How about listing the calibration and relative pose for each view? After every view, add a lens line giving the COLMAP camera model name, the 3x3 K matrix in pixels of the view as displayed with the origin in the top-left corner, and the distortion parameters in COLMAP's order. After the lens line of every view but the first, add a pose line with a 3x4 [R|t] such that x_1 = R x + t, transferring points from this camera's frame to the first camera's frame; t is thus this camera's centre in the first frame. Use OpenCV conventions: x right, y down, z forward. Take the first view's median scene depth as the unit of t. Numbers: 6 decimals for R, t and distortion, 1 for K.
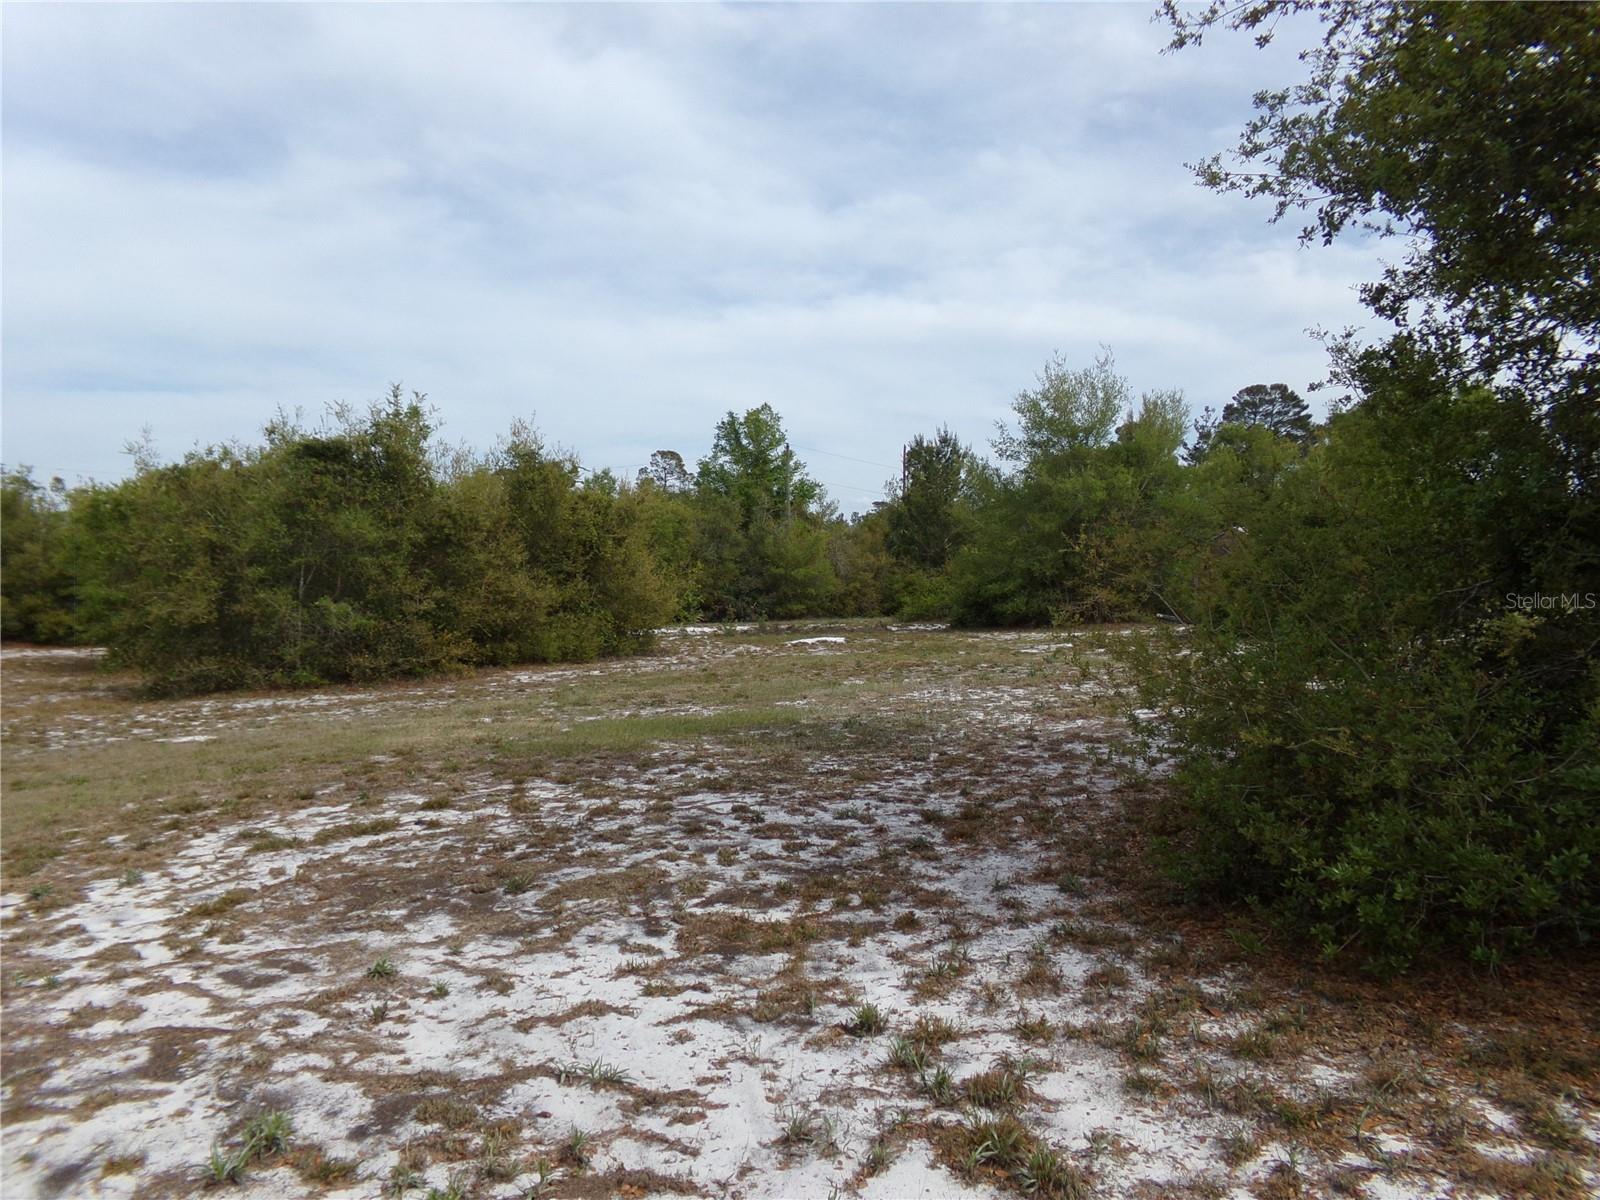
lens RADIAL K [[1151.9, 0, 800.0], [0, 1151.9, 600.0], [0, 0, 1]] dist [-0.039698, 0.113612]
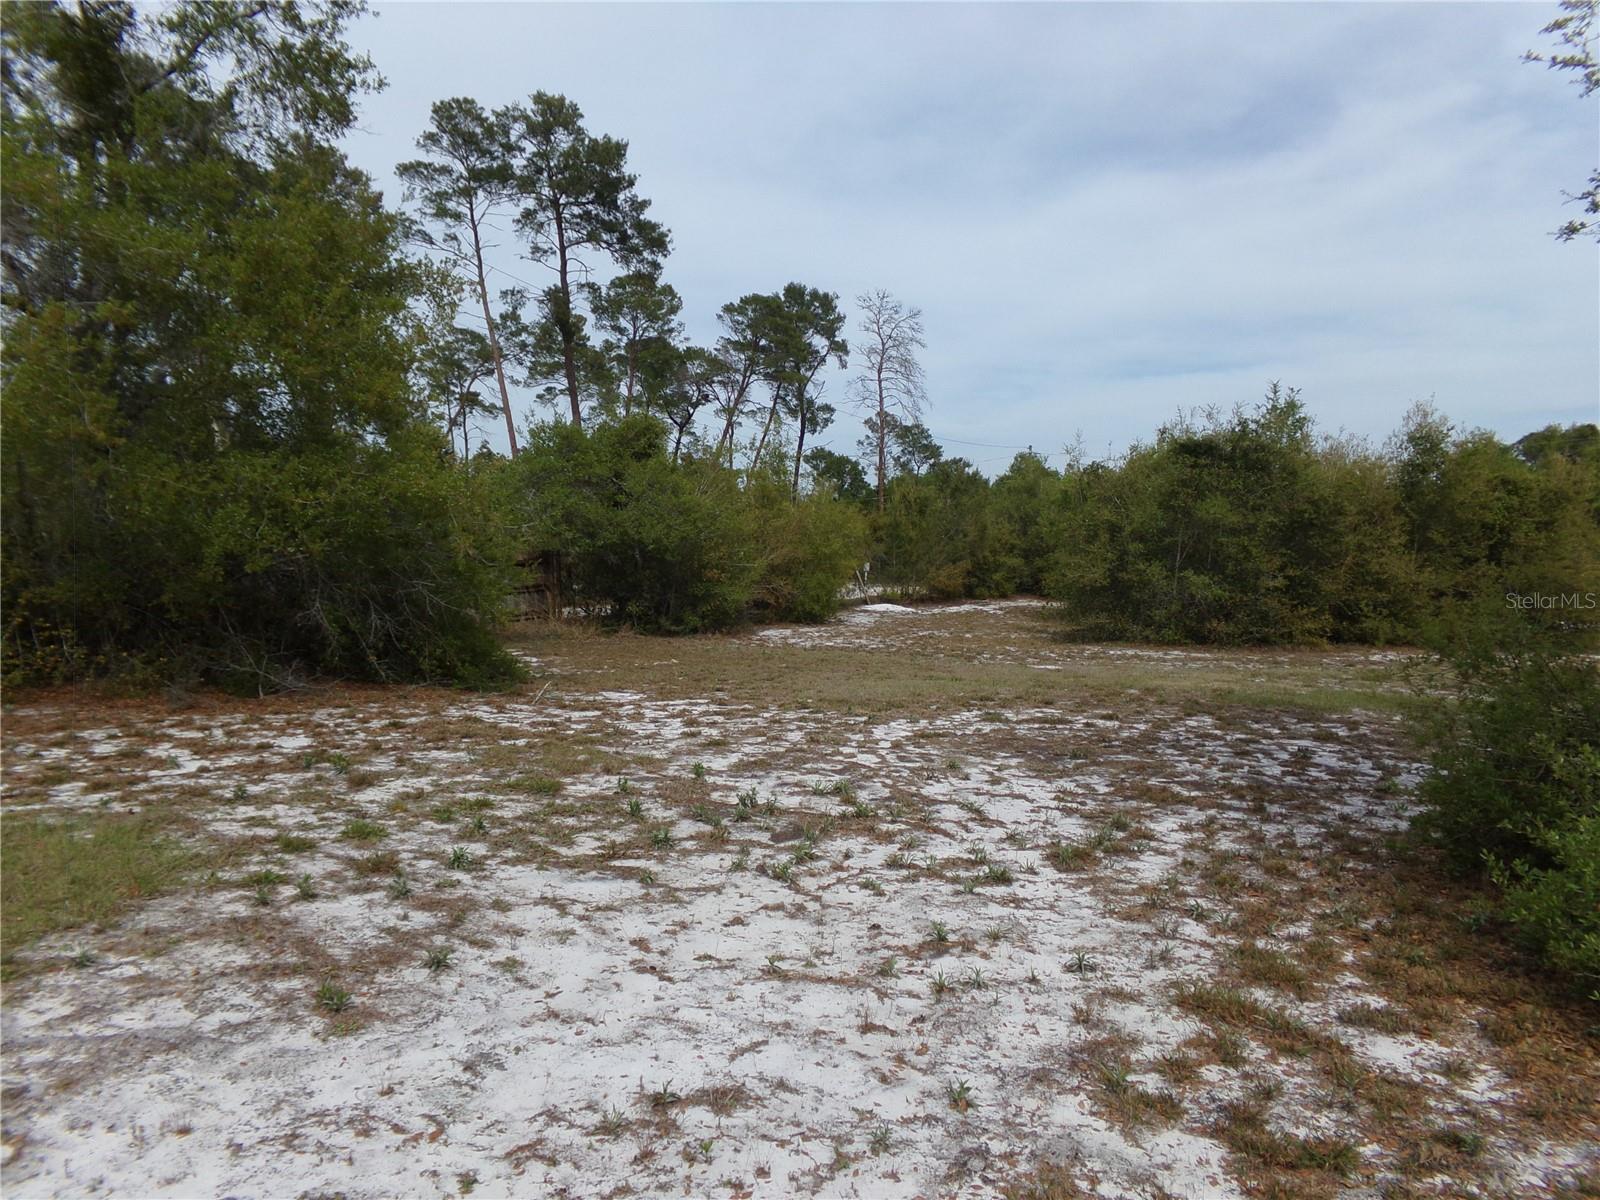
lens RADIAL K [[1156.0, 0, 762.1], [0, 1156.0, 598.7], [0, 0, 1]] dist [-0.083015, 0.281608]
pose [[0.650005, 0.065496, -0.757102, 0.180162], [-0.047328, 0.997834, 0.045688, -0.005763], [0.758455, 0.006135, 0.651697, -0.101623]]
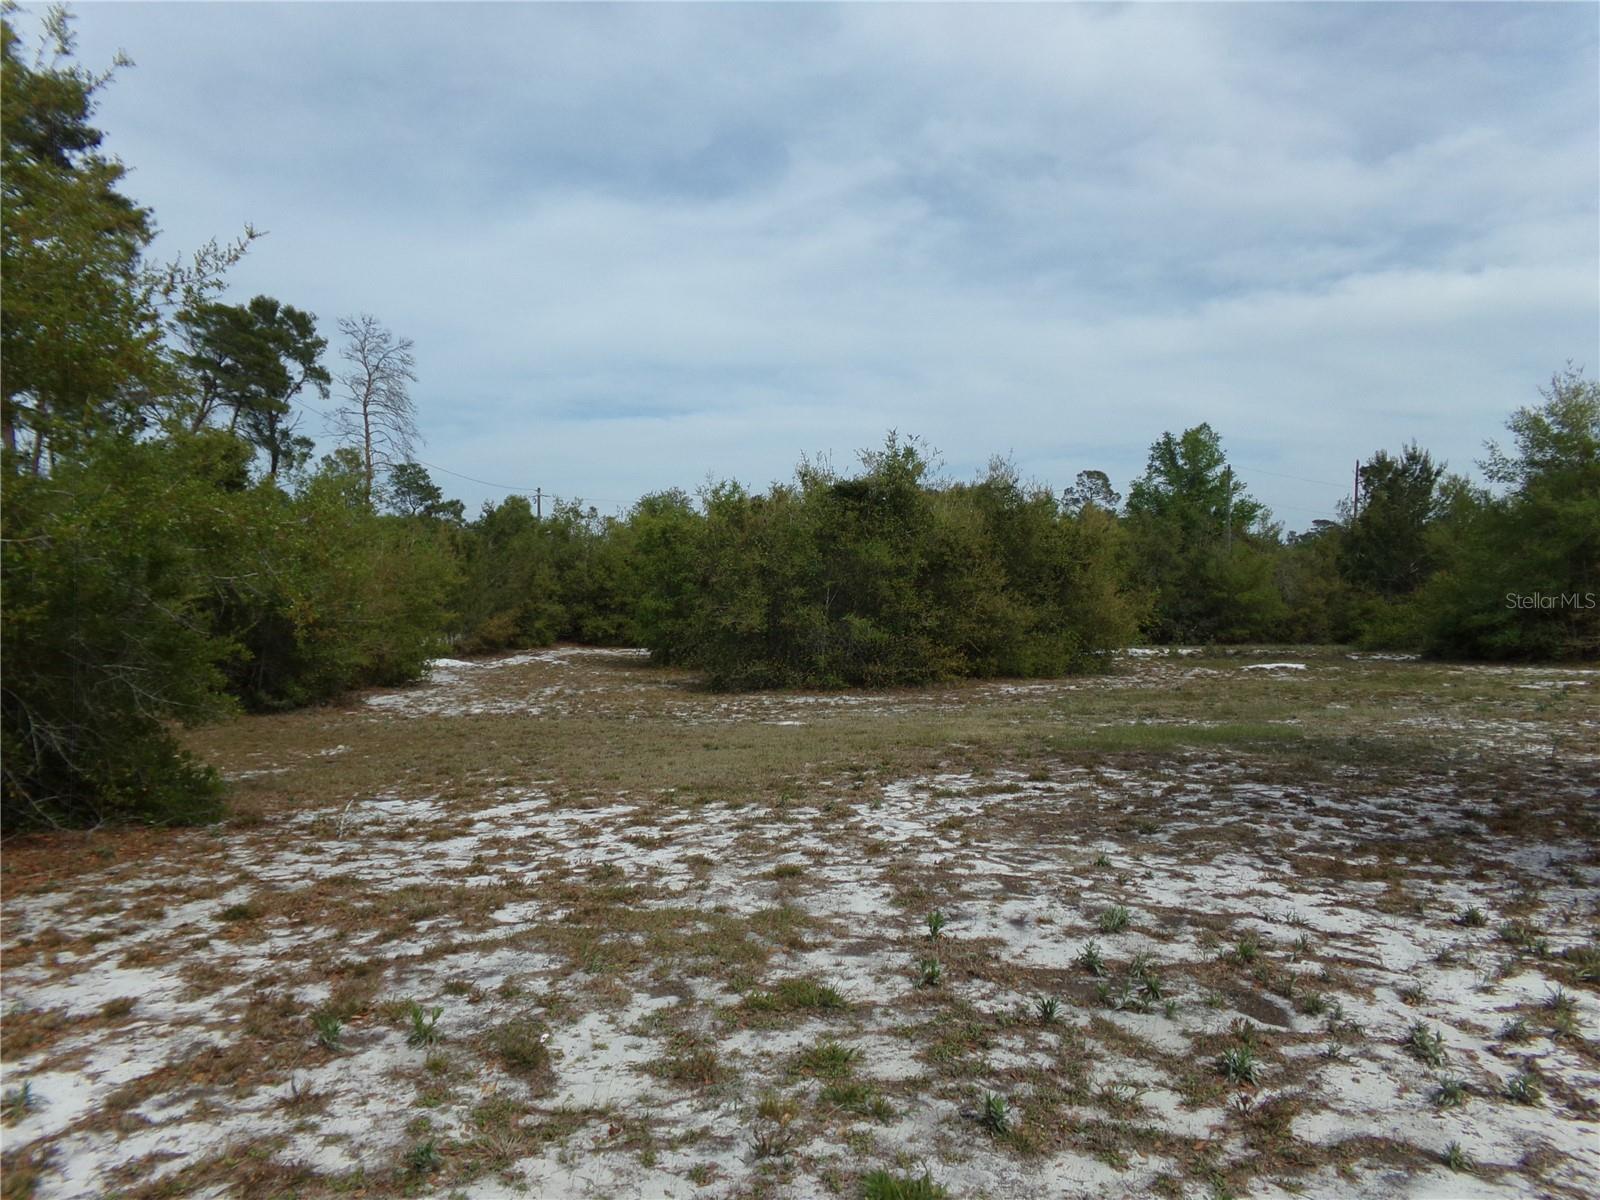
lens RADIAL K [[1151.9, 0, 800.0], [0, 1151.9, 600.0], [0, 0, 1]] dist [-0.039698, 0.113612]
pose [[0.937741, 0.020060, -0.346755, -0.042274], [-0.025511, 0.999612, -0.011160, -0.001495], [0.346397, 0.019311, 0.937889, -0.123727]]
